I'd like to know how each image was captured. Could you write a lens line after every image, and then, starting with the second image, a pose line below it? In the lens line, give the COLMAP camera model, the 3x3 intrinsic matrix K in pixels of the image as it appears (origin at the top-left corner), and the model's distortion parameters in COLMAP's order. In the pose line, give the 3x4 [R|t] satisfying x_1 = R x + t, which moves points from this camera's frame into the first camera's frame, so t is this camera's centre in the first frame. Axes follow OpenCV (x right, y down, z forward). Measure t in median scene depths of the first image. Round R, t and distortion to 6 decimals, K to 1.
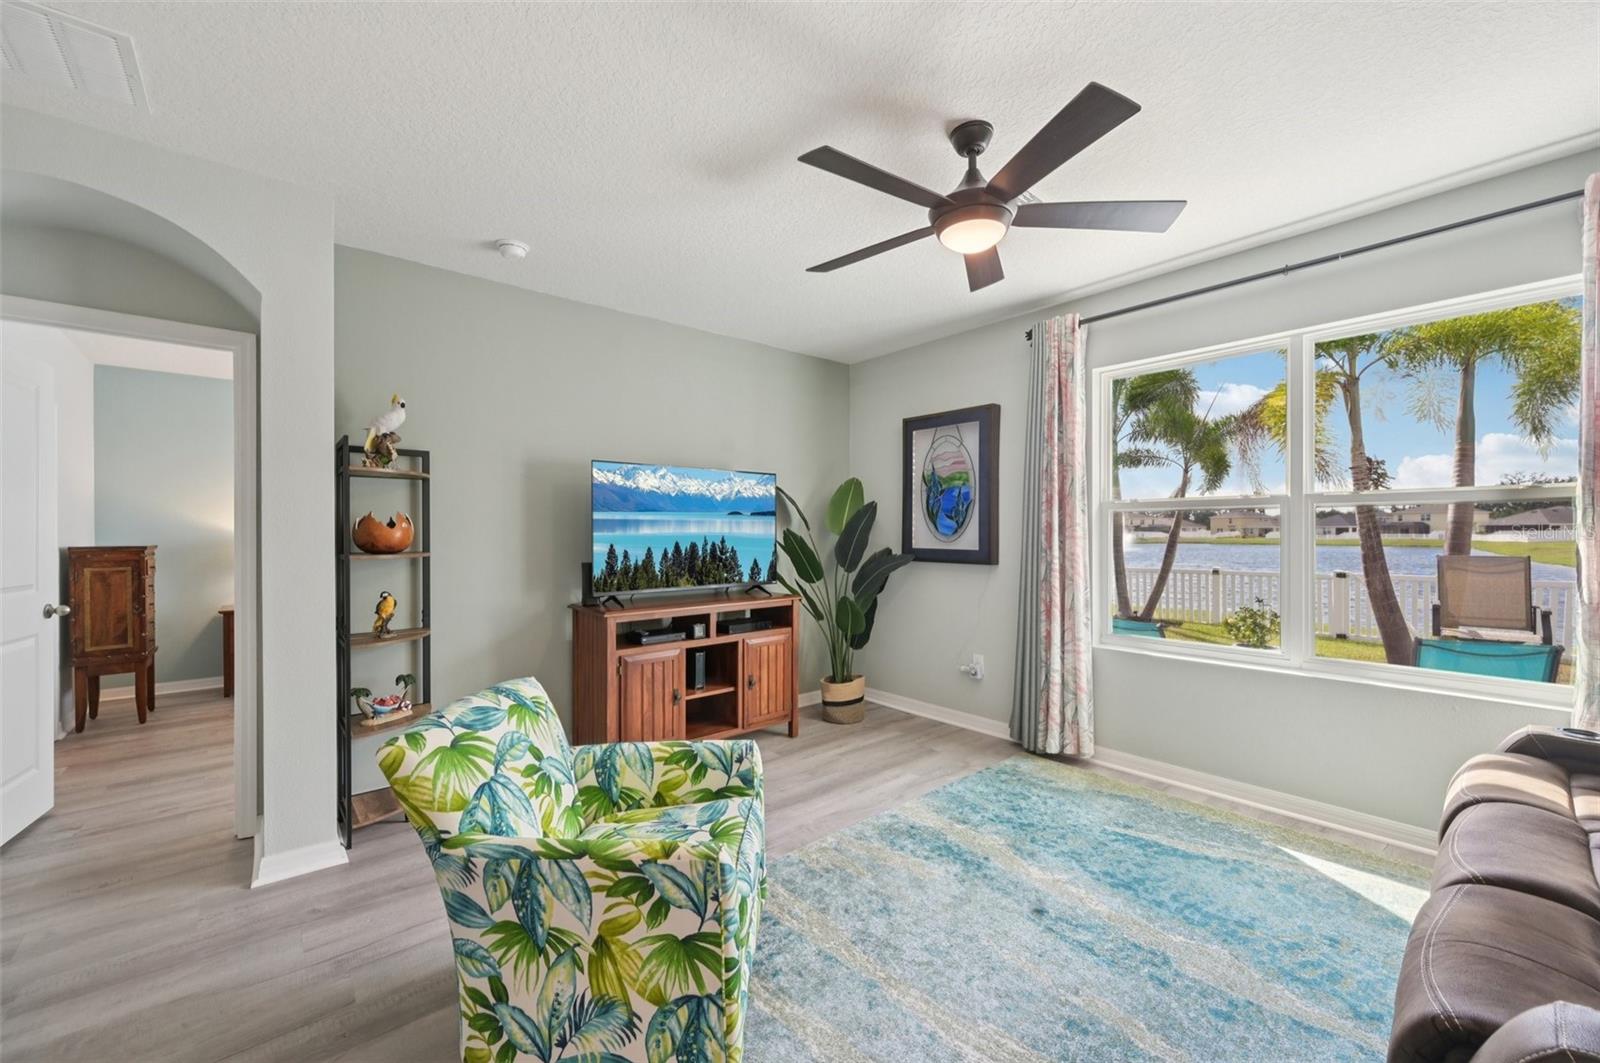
lens RADIAL K [[624.4, 0, 803.6], [0, 624.4, 536.1], [0, 0, 1]] dist [-0.000437, 0.000266]
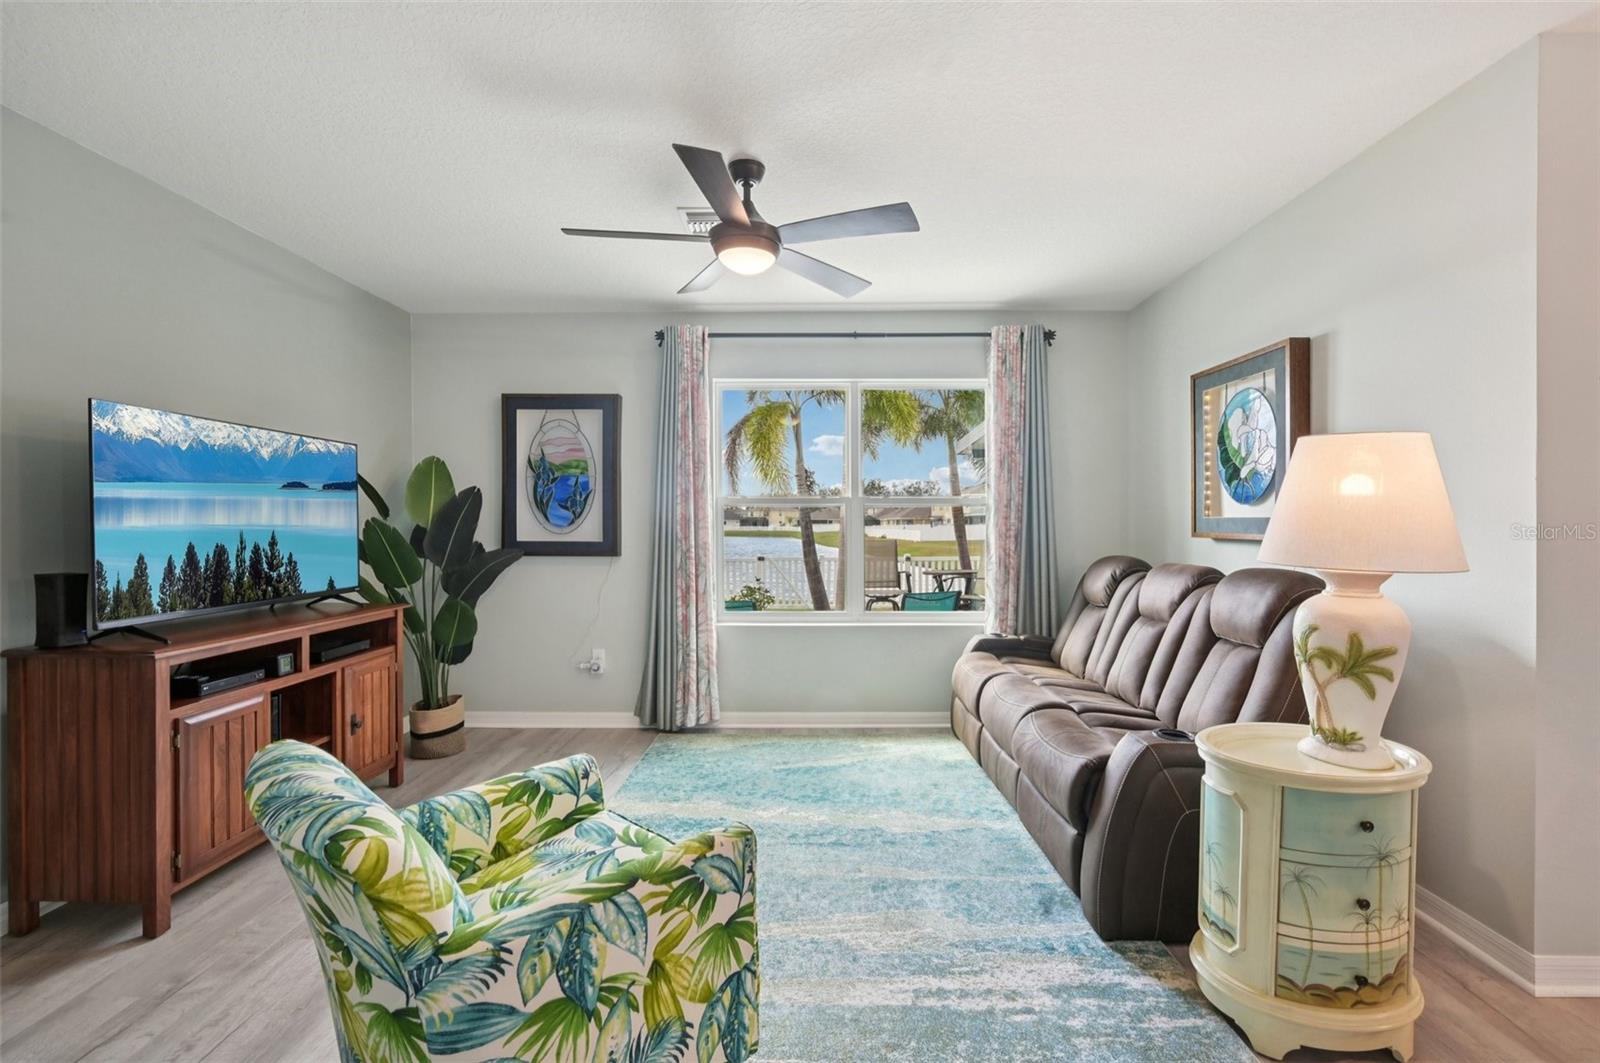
lens RADIAL K [[679.7, 0, 805.5], [0, 679.7, 531.7], [0, 0, 1]] dist [0.000653, 0.000195]
pose [[0.660599, -0.006034, 0.750714, -0.356609], [0.002999, 0.999981, 0.005399, 0.002315], [-0.750733, -0.001315, 0.660605, 0.067567]]
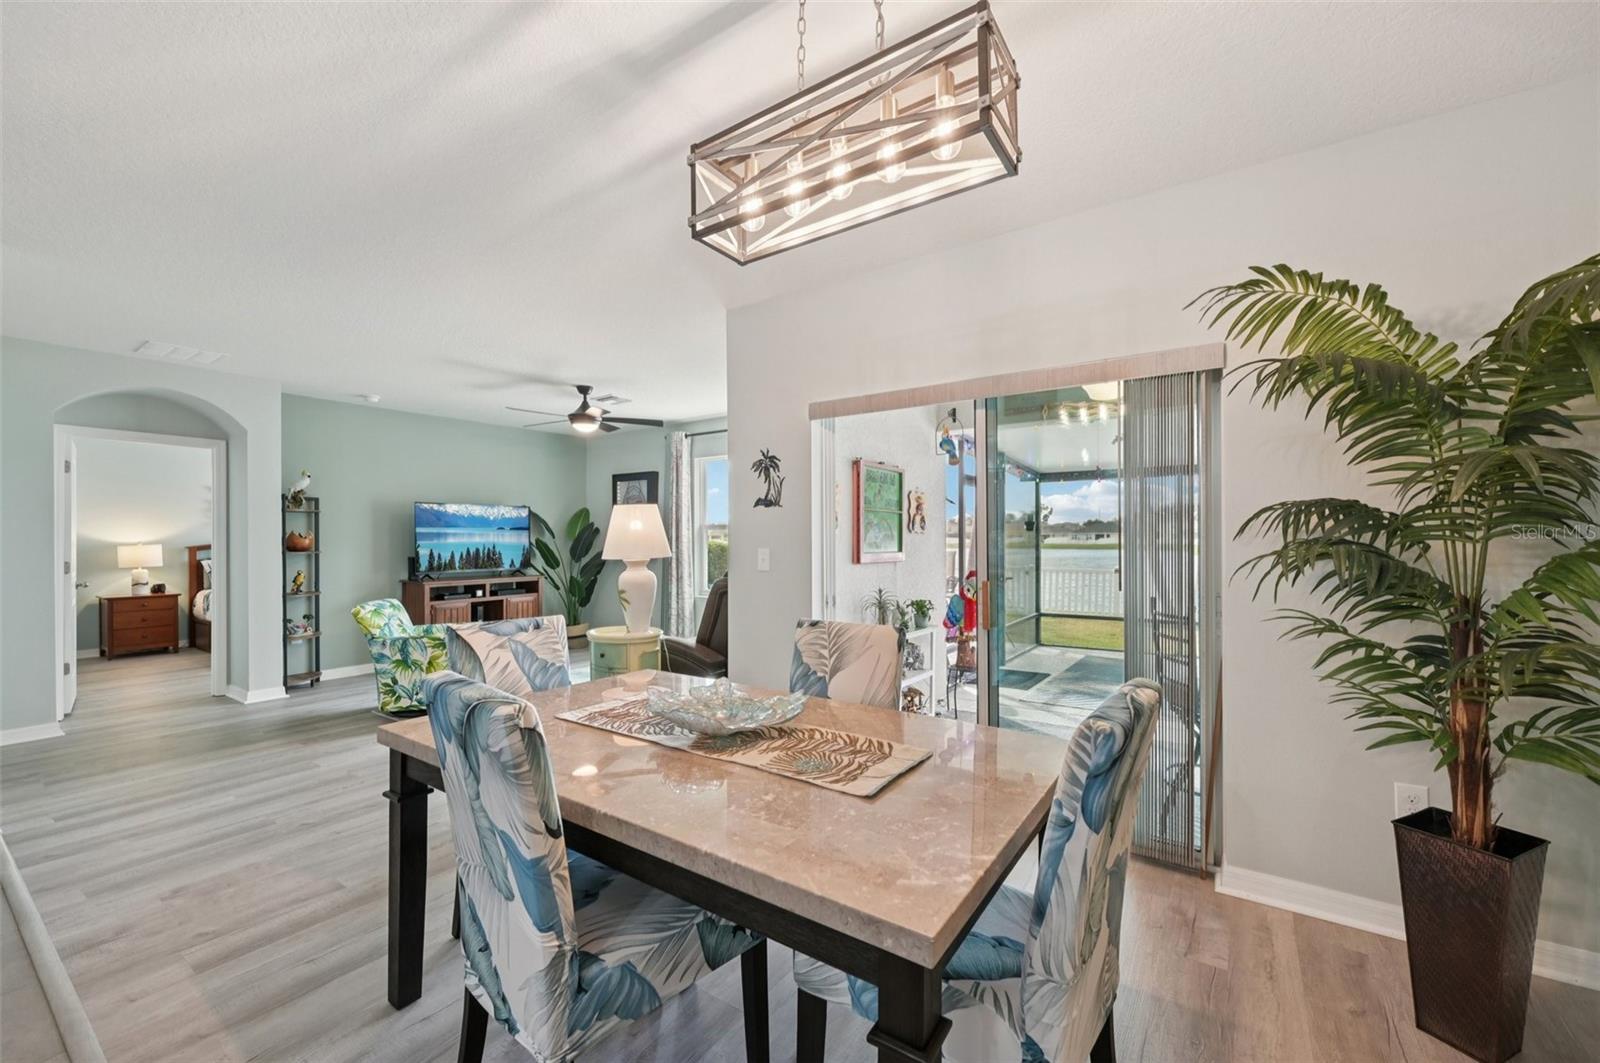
lens RADIAL K [[634.2, 0, 807.4], [0, 634.2, 541.9], [0, 0, 1]] dist [-0.000410, -0.000149]
pose [[0.965740, -0.003887, 0.259482, 0.290159], [0.004245, 0.999991, -0.000820, 0.004906], [-0.259476, 0.001894, 0.965748, -1.086668]]
